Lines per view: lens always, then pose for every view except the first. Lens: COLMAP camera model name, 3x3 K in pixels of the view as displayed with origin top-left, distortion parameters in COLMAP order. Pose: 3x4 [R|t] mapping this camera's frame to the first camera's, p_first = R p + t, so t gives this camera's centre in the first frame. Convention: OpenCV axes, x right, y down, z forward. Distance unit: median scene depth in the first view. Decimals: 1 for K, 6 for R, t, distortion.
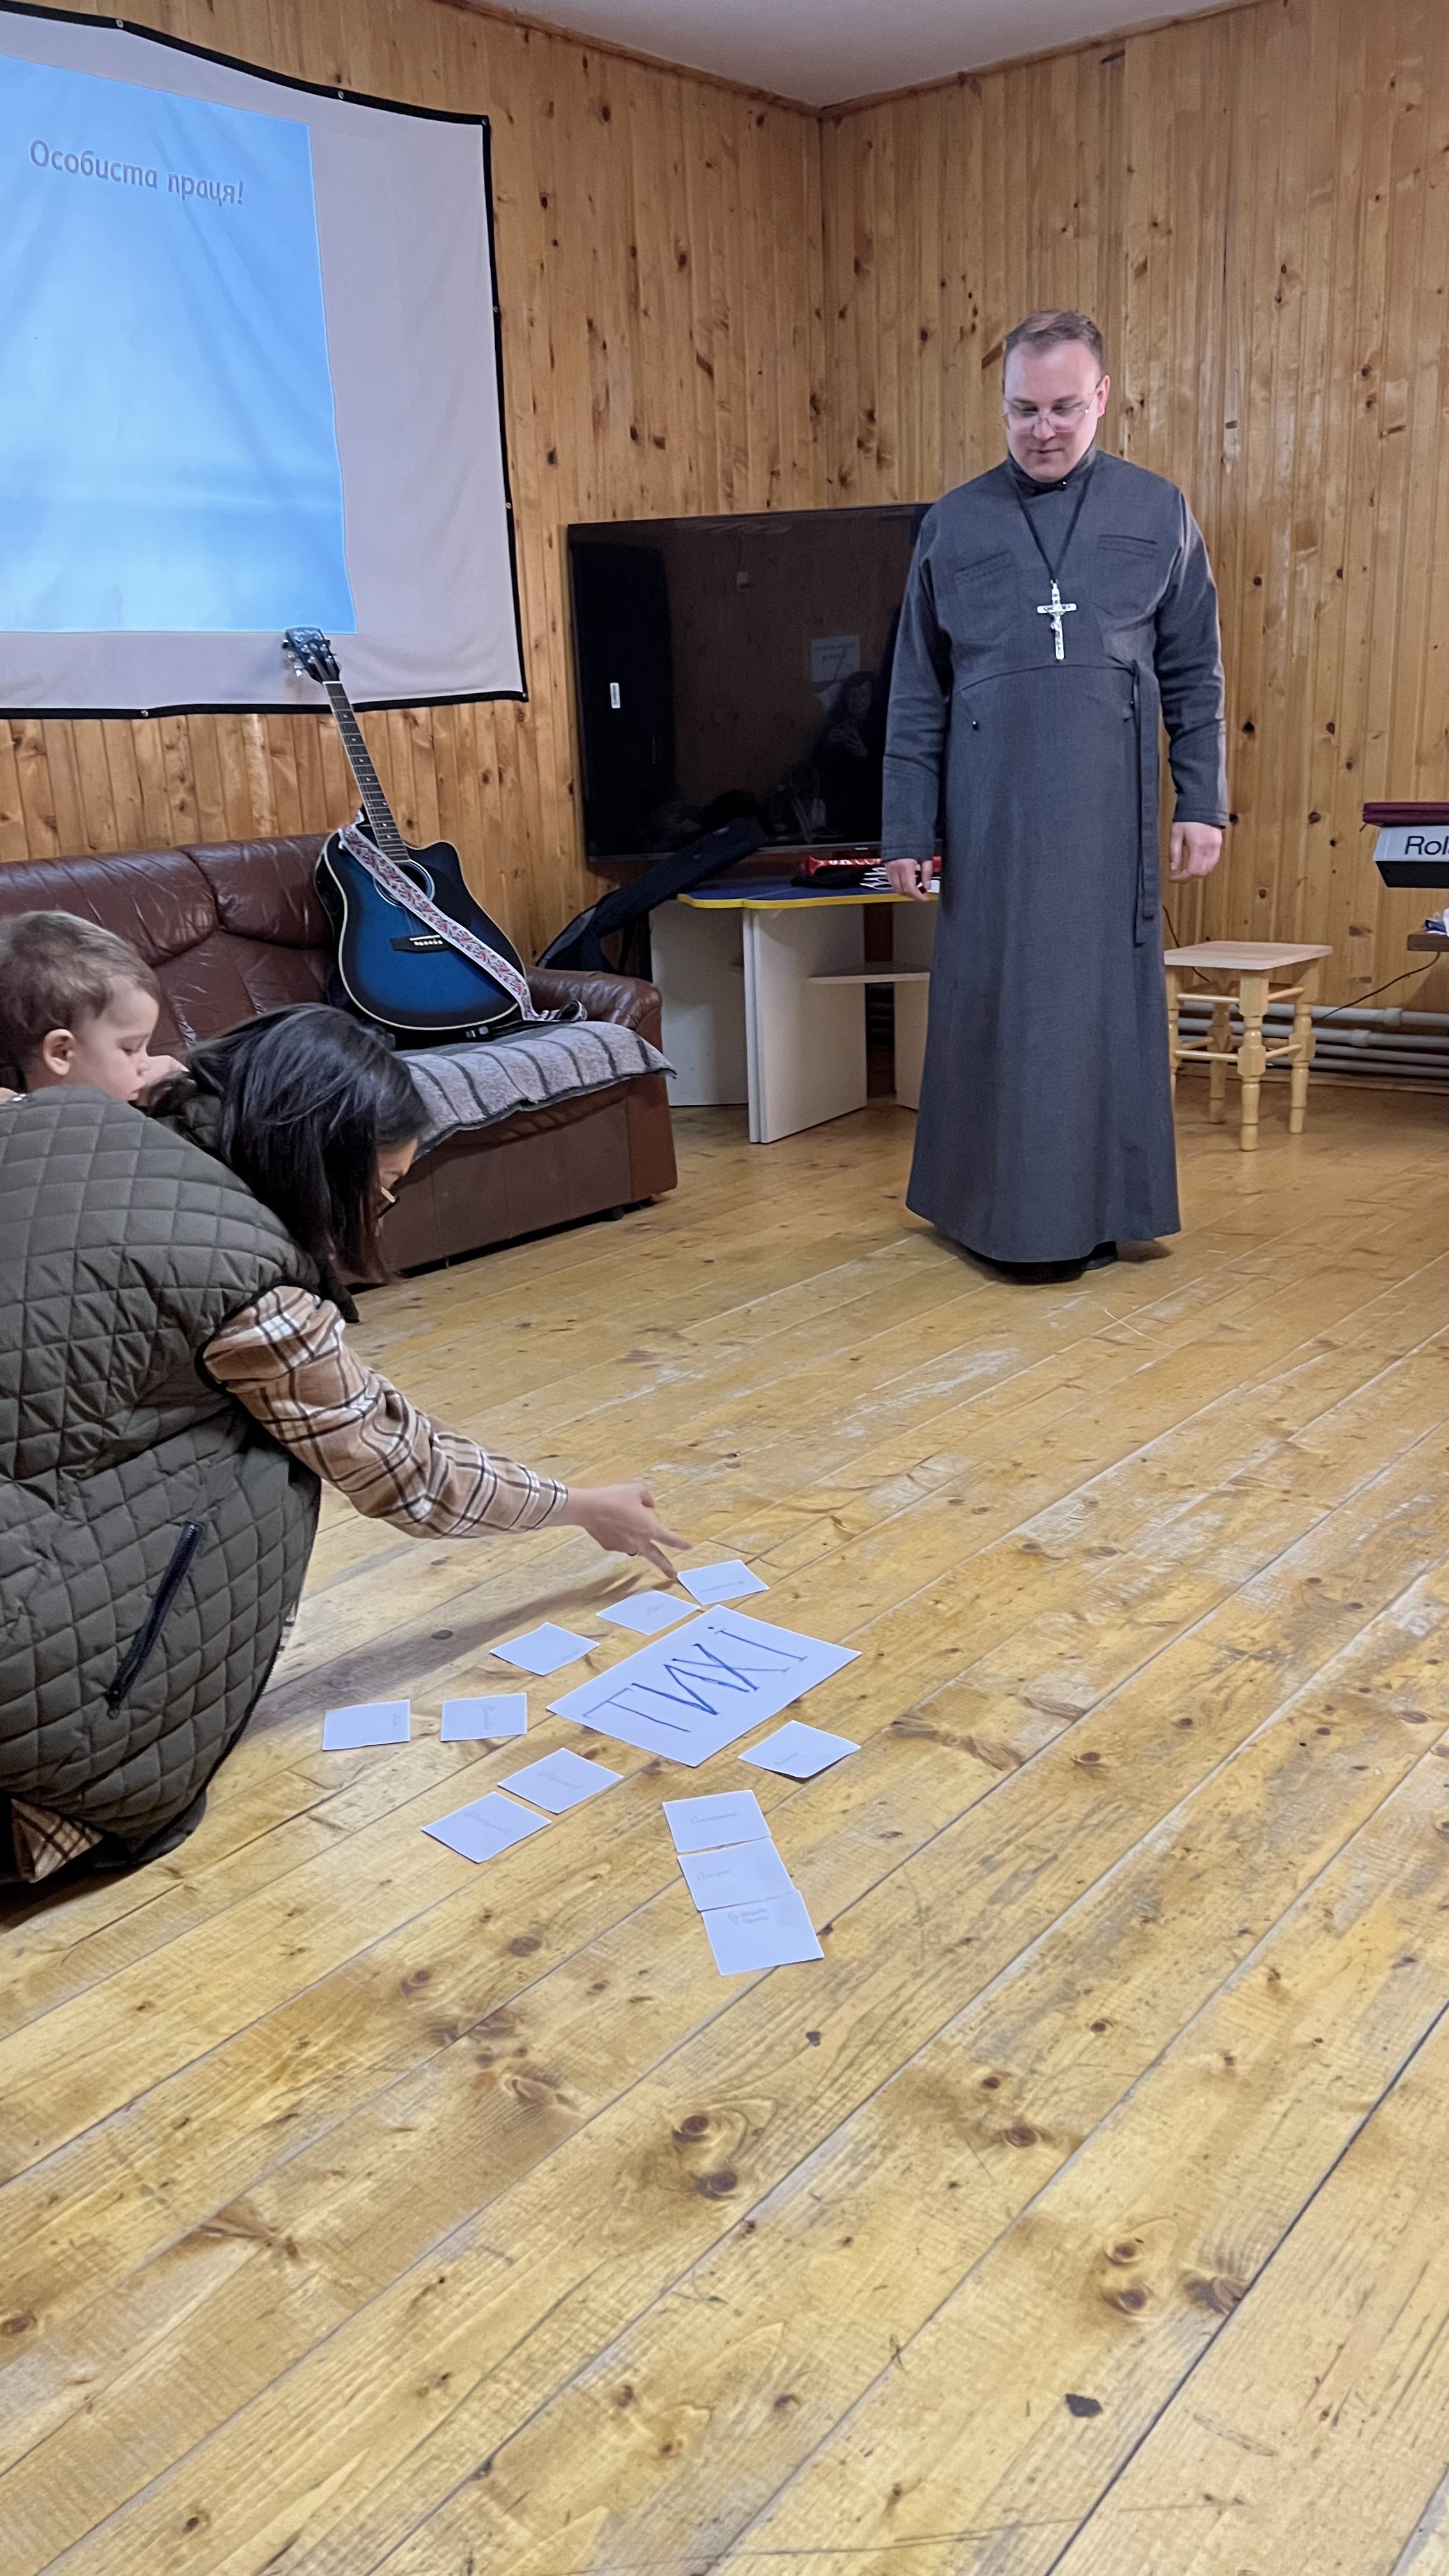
lens RADIAL K [[2020.9, 0, 724.5], [0, 2020.9, 1288.0], [0, 0, 1]] dist [0.027319, -0.013337]
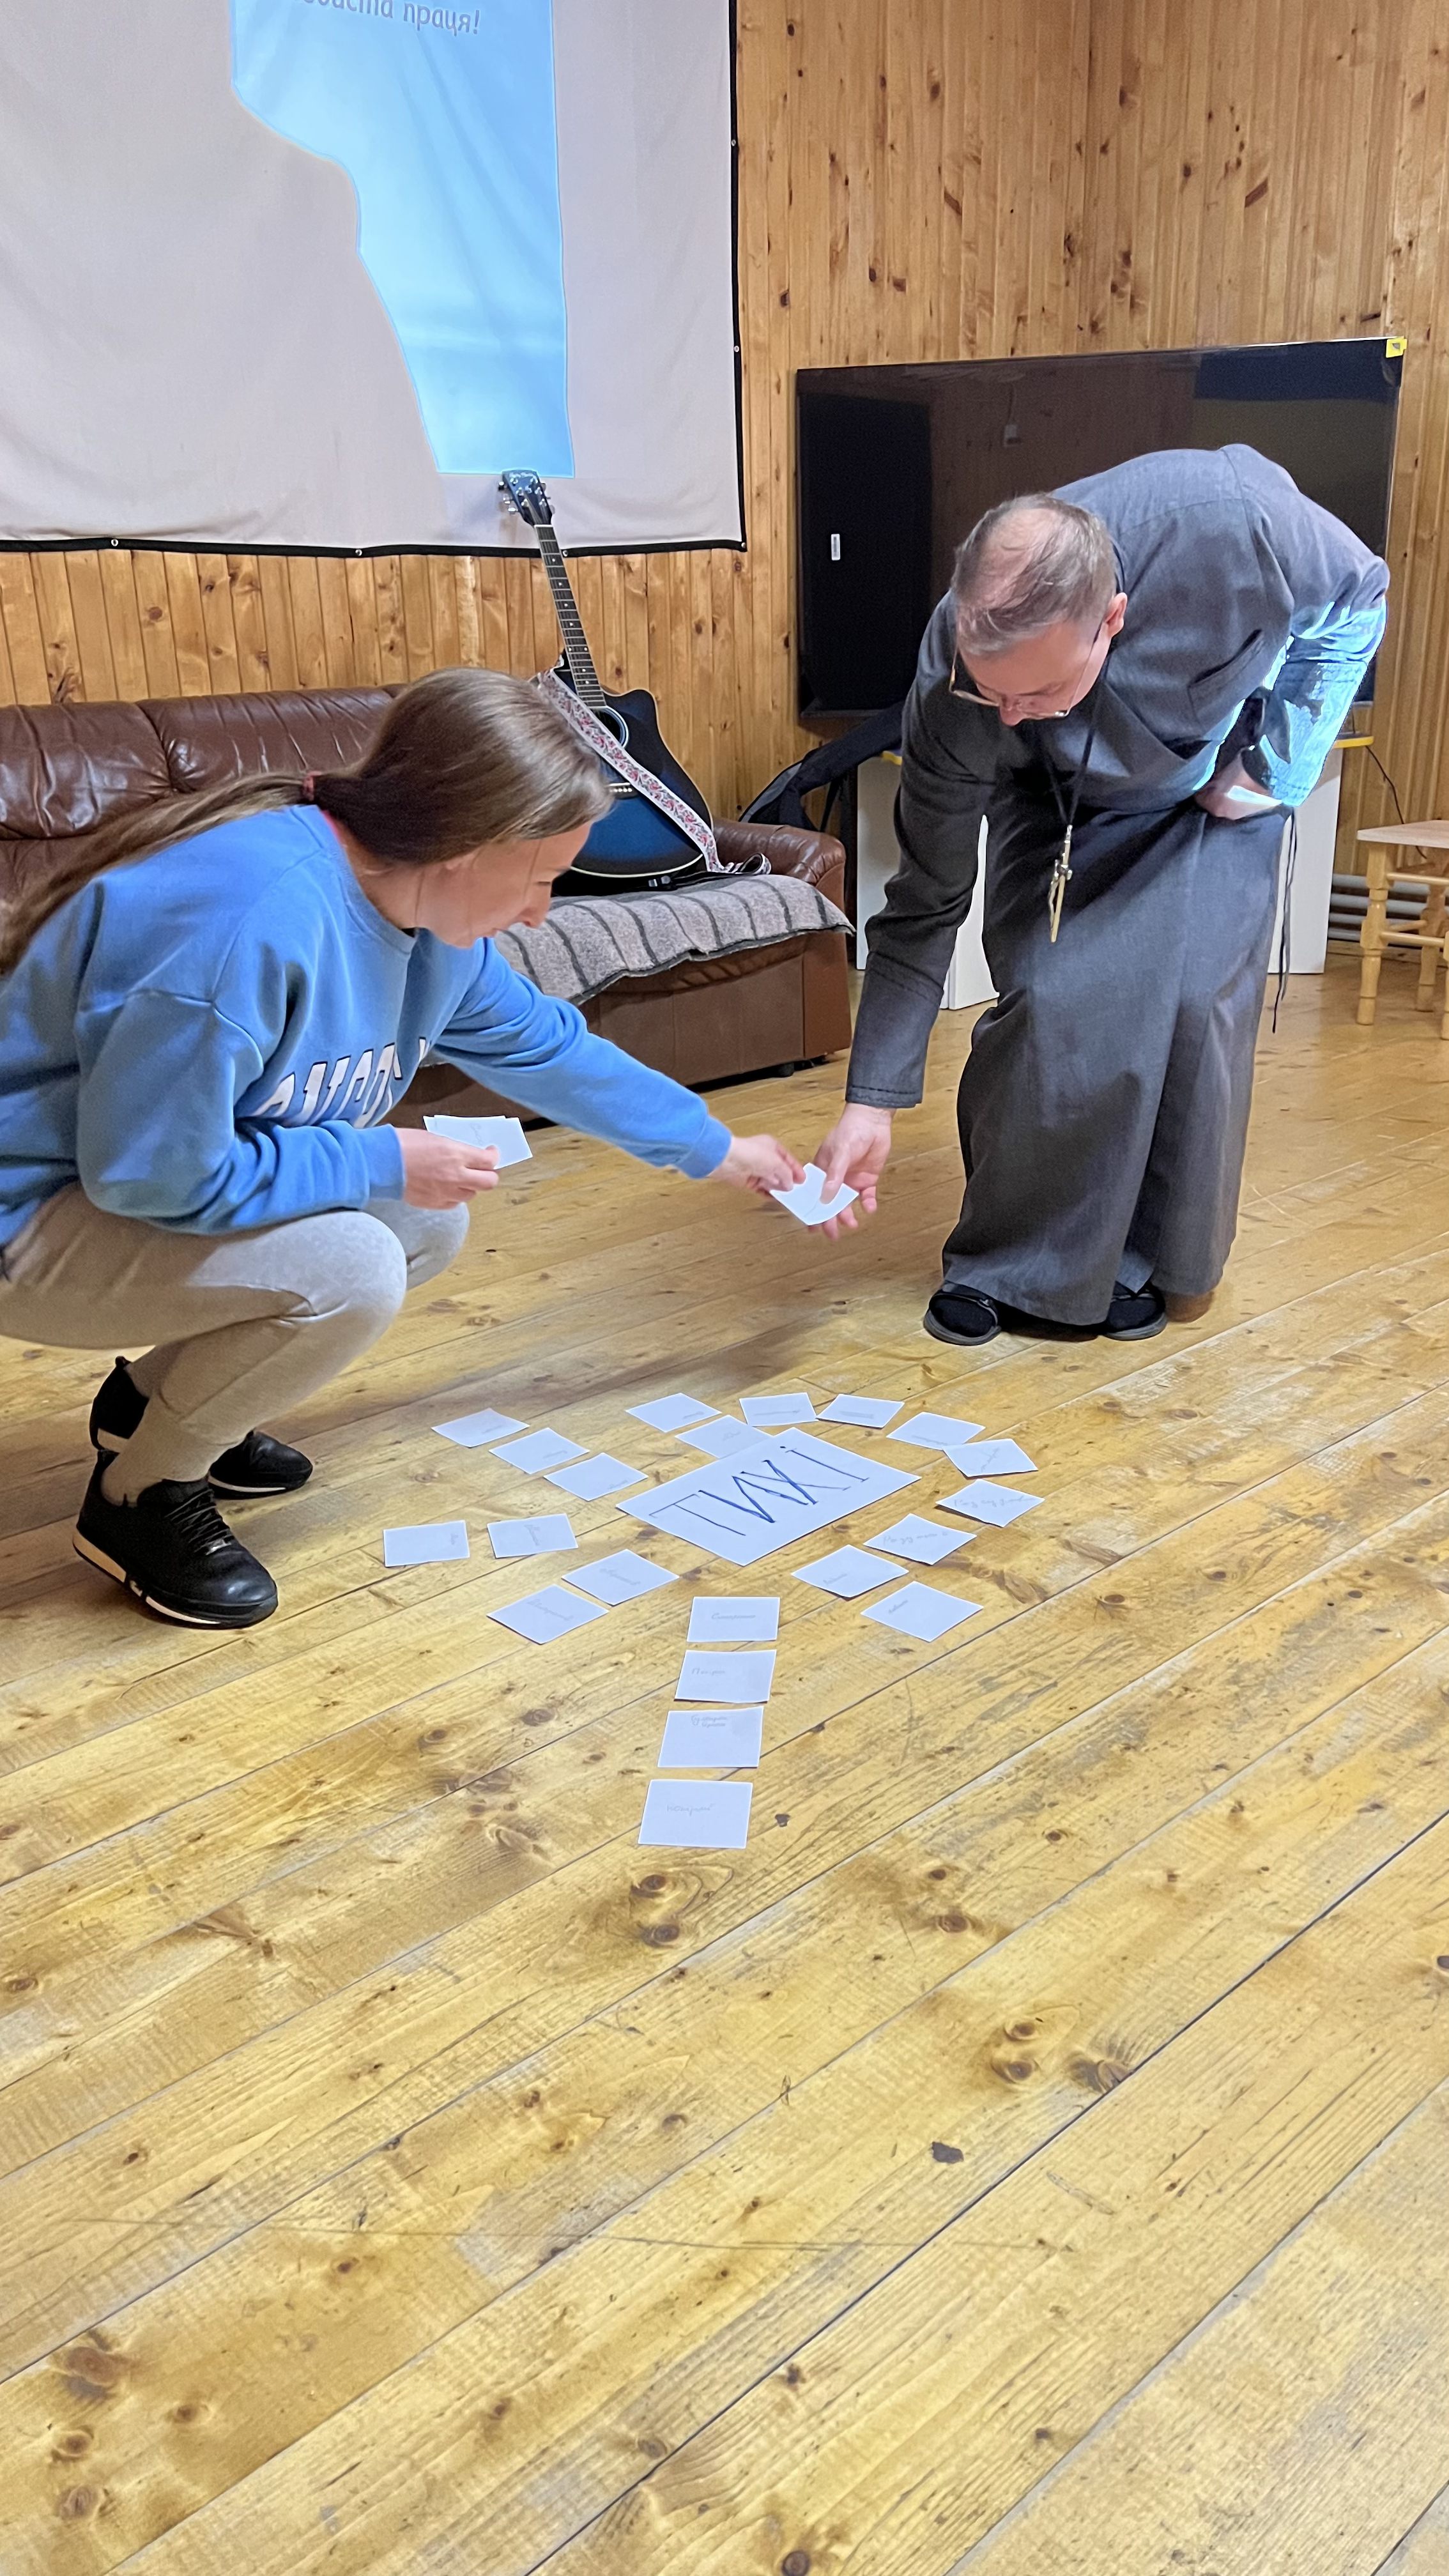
lens RADIAL K [[2016.3, 0, 724.5], [0, 2016.3, 1288.0], [0, 0, 1]] dist [0.051326, -0.059176]
pose [[0.990935, 0.066075, -0.116971, 0.101902], [-0.058823, 0.996188, 0.064410, 0.022846], [0.120781, -0.056946, 0.991044, -0.029130]]
